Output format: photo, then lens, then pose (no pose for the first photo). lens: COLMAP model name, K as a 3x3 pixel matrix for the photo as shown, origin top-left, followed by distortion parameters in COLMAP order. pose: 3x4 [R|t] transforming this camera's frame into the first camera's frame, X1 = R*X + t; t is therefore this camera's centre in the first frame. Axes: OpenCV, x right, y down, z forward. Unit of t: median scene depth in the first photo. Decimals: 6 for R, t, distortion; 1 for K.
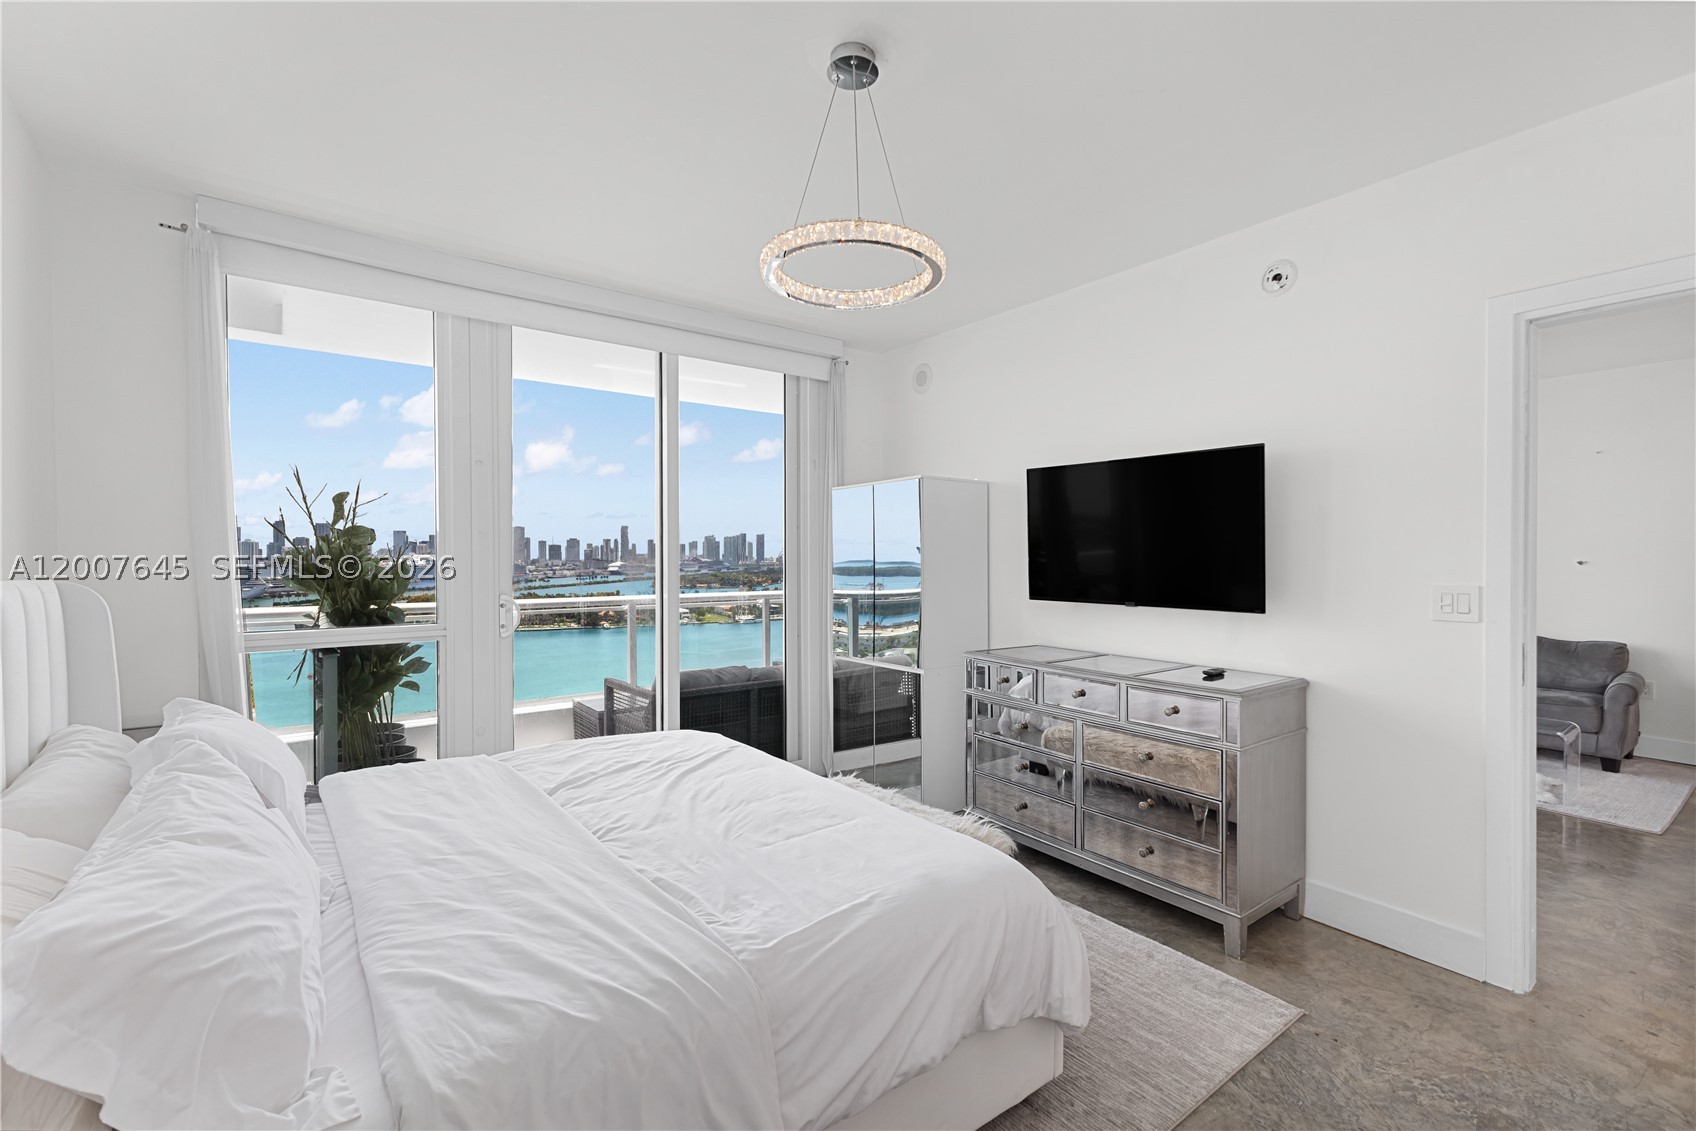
lens RADIAL K [[738.0, 0, 839.0], [0, 738.0, 575.0], [0, 0, 1]] dist [0.014833, -0.002352]
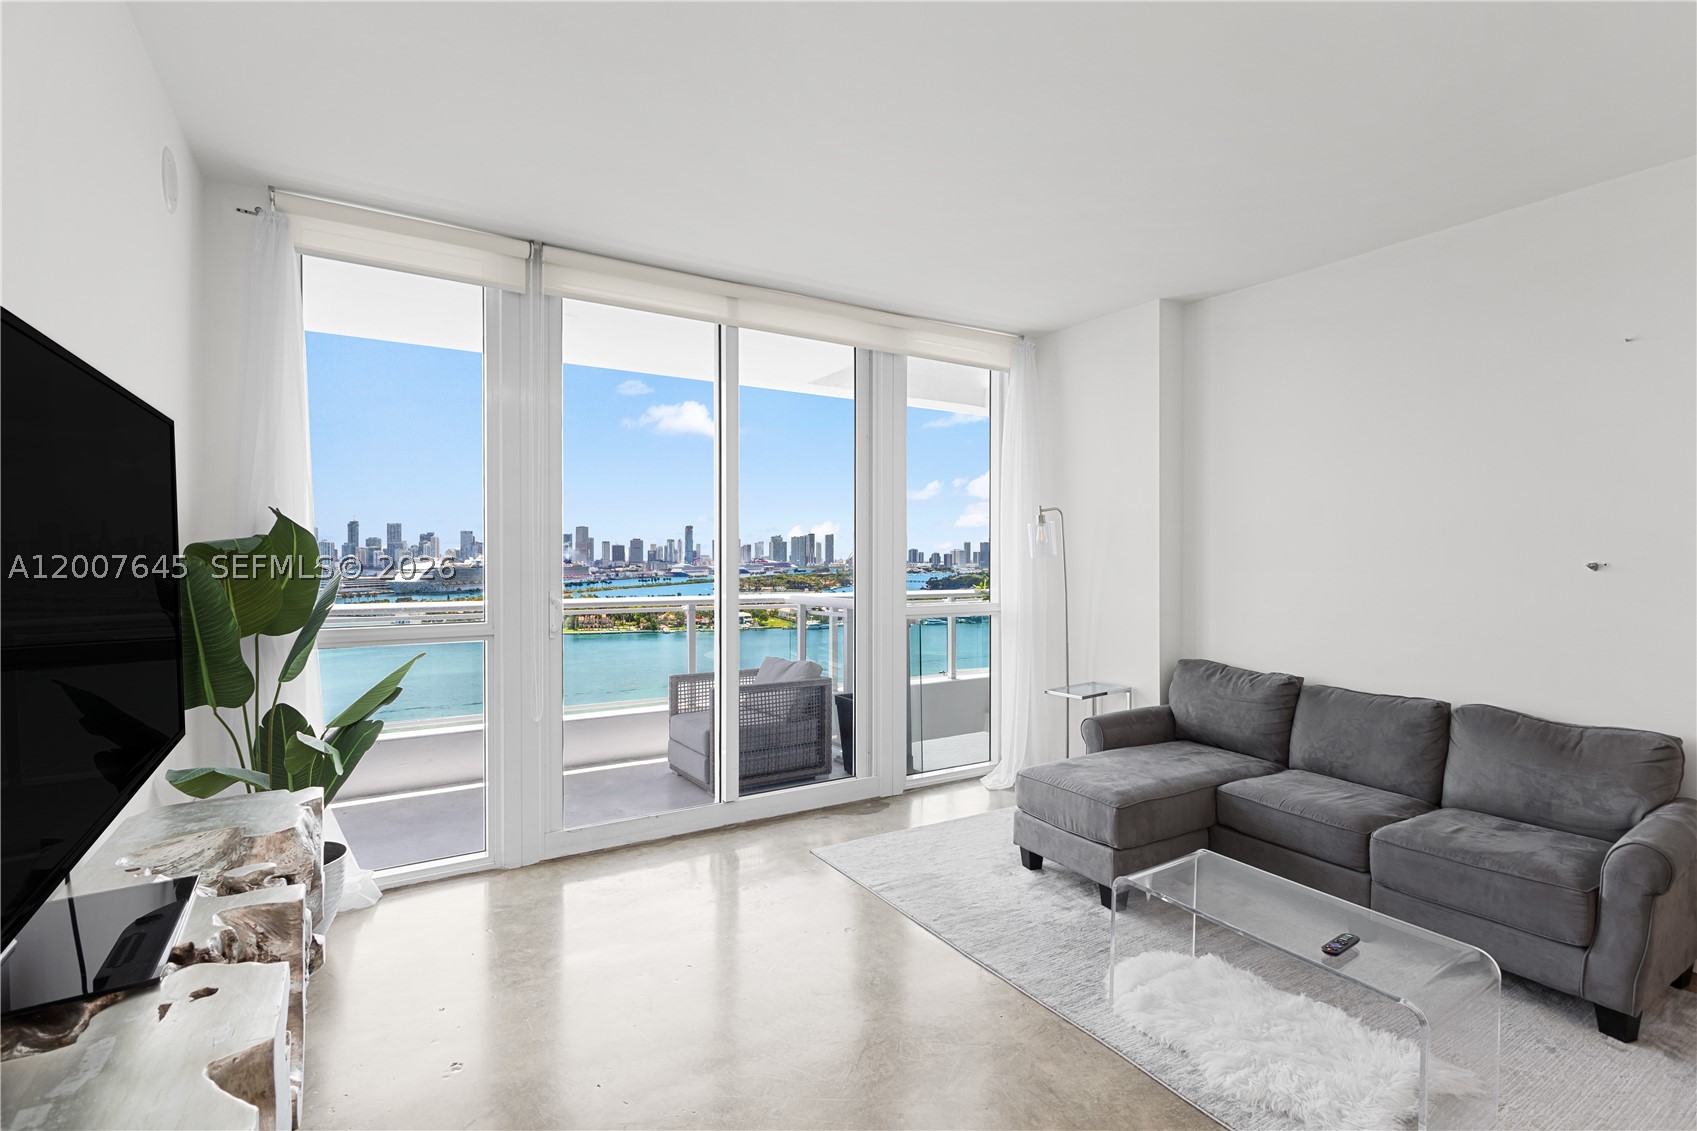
lens RADIAL K [[781.0, 0, 847.2], [0, 781.0, 571.6], [0, 0, 1]] dist [0.011316, 0.000269]
pose [[0.996535, 0.003699, -0.083090, -0.003026], [-0.004361, 0.999960, -0.007793, 0.002342], [0.083057, 0.008128, 0.996512, 0.043940]]
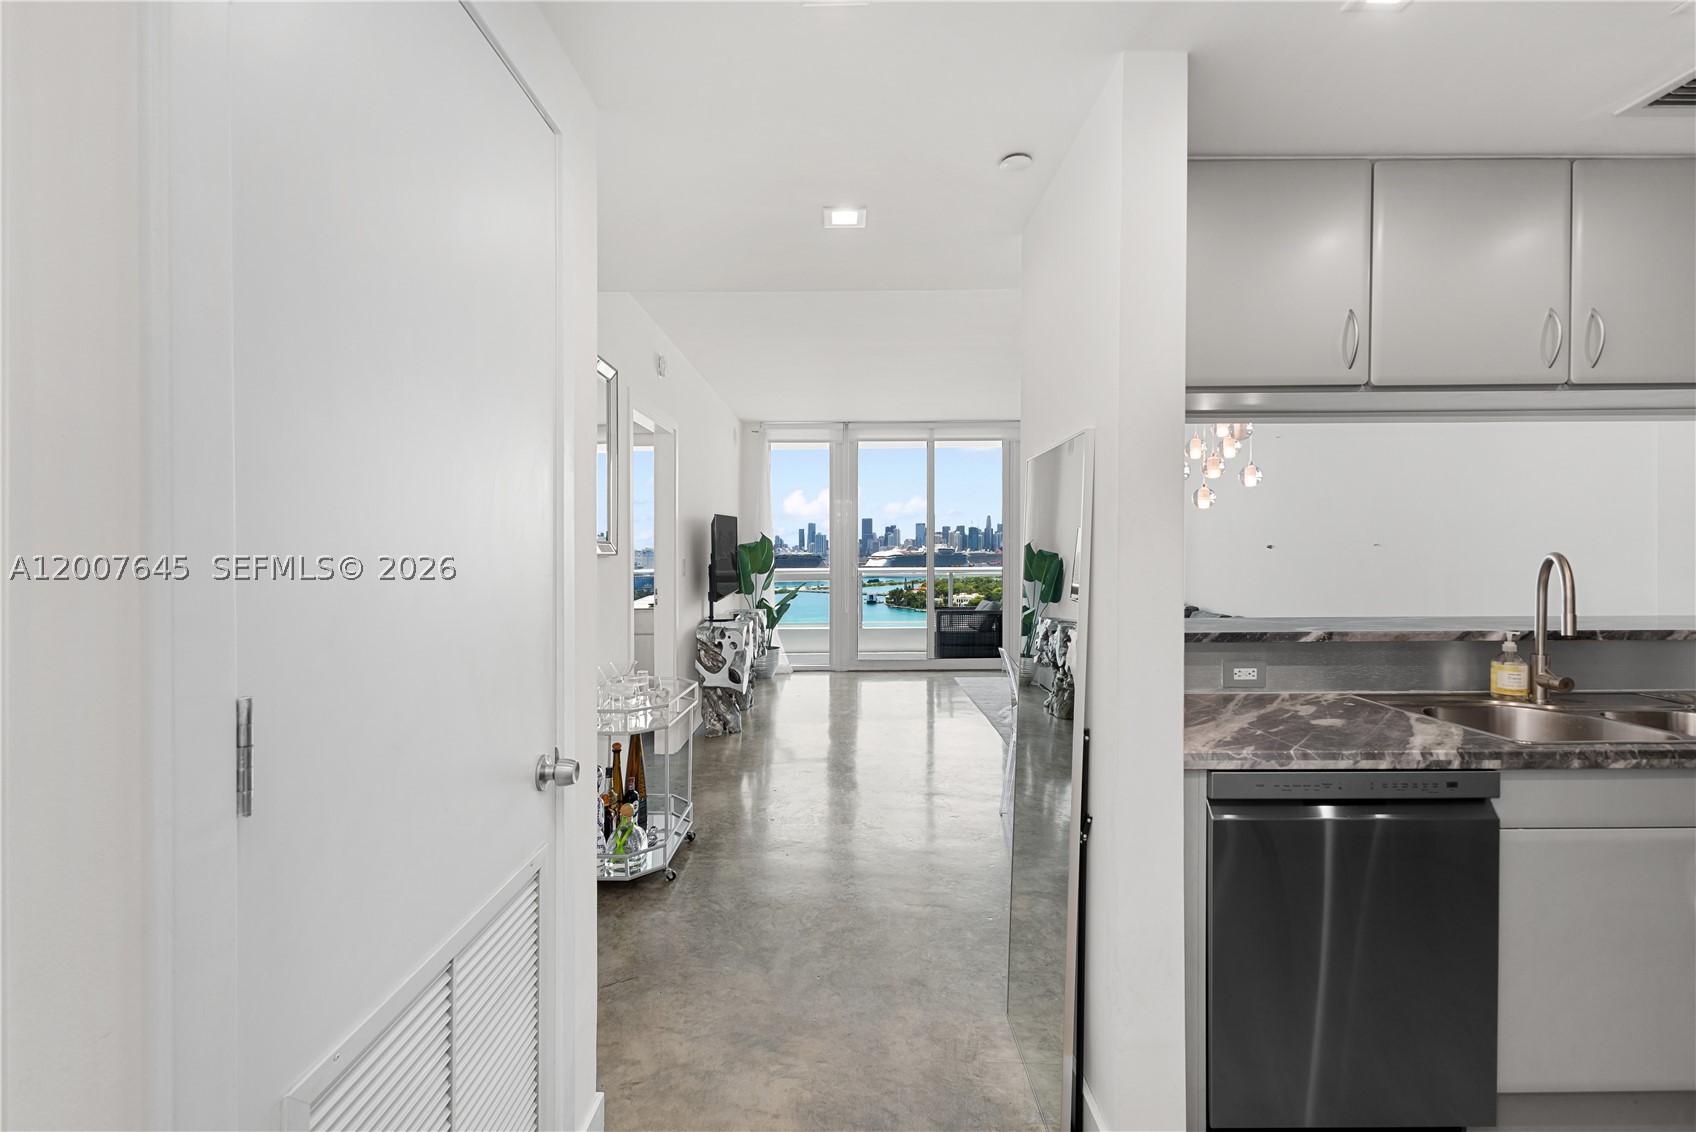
lens RADIAL K [[738.0, 0, 817.2], [0, 738.0, 552.3], [0, 0, 1]] dist [0.014833, -0.002352]
pose [[0.780946, 0.002158, -0.624595, 0.465395], [-0.011928, 0.999863, -0.011459, 0.012106], [0.624484, 0.016399, 0.780865, -0.429270]]
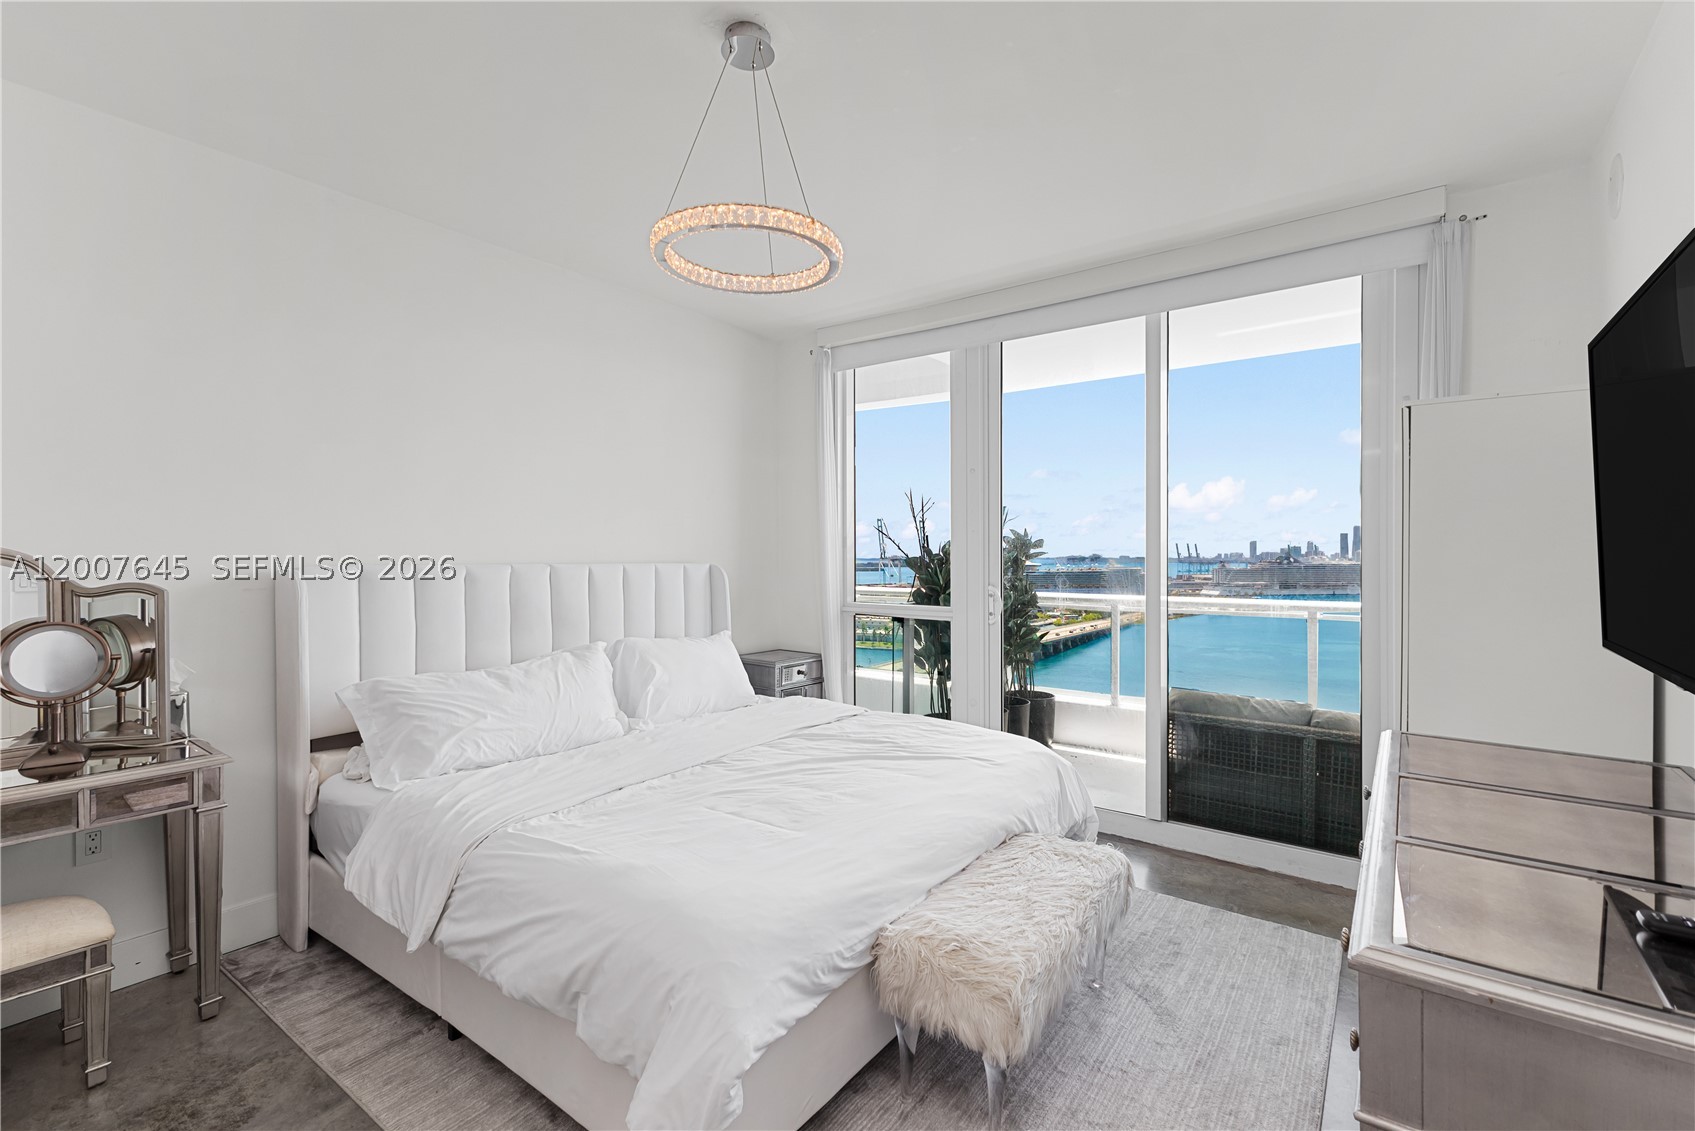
lens RADIAL K [[737.6, 0, 863.7], [0, 737.6, 551.4], [0, 0, 1]] dist [0.014833, -0.002352]
pose [[0.293331, -0.004215, -0.956001, 0.315200], [-0.023238, 0.999663, -0.011538, -0.005304], [0.955728, 0.025601, 0.293135, 0.266629]]
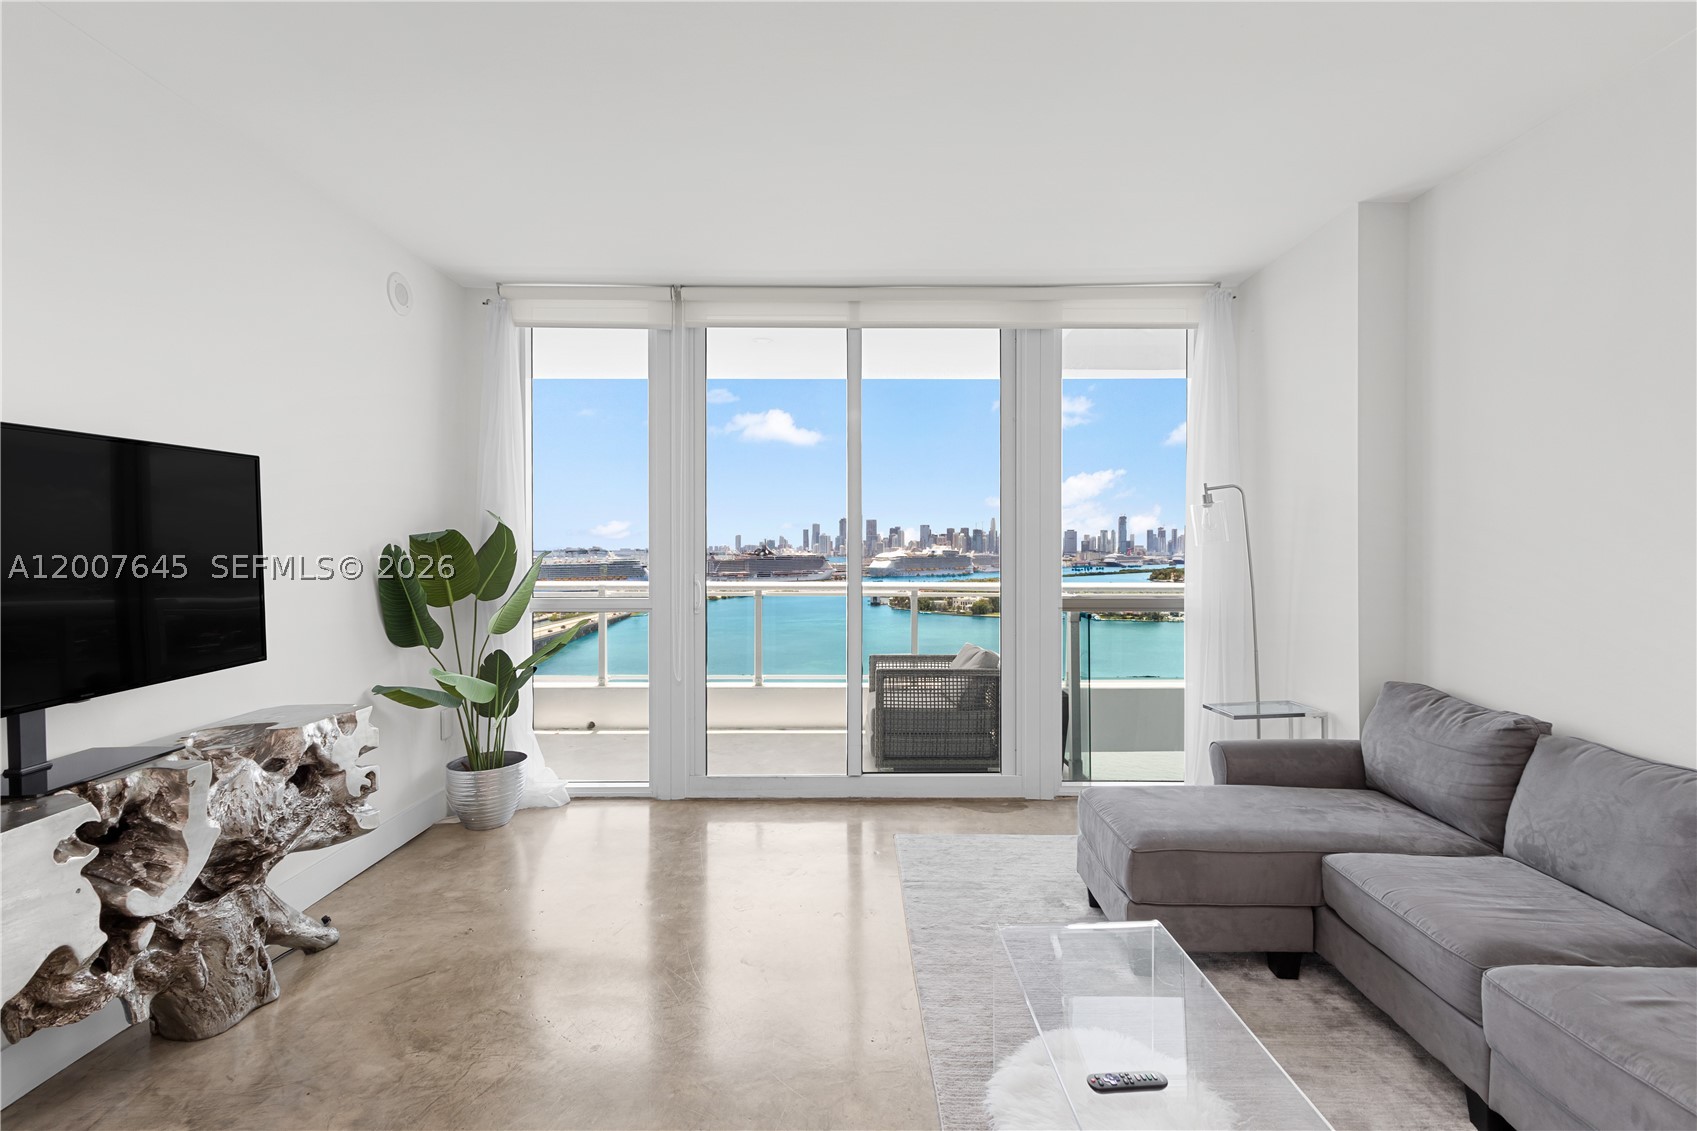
lens RADIAL K [[738.5, 0, 864.0], [0, 738.5, 549.5], [0, 0, 1]] dist [0.014833, -0.002352]
pose [[0.814957, 0.003825, -0.579509, 0.210135], [-0.017140, 0.999700, -0.017505, 0.001022], [0.579268, 0.024199, 0.814778, 0.145358]]
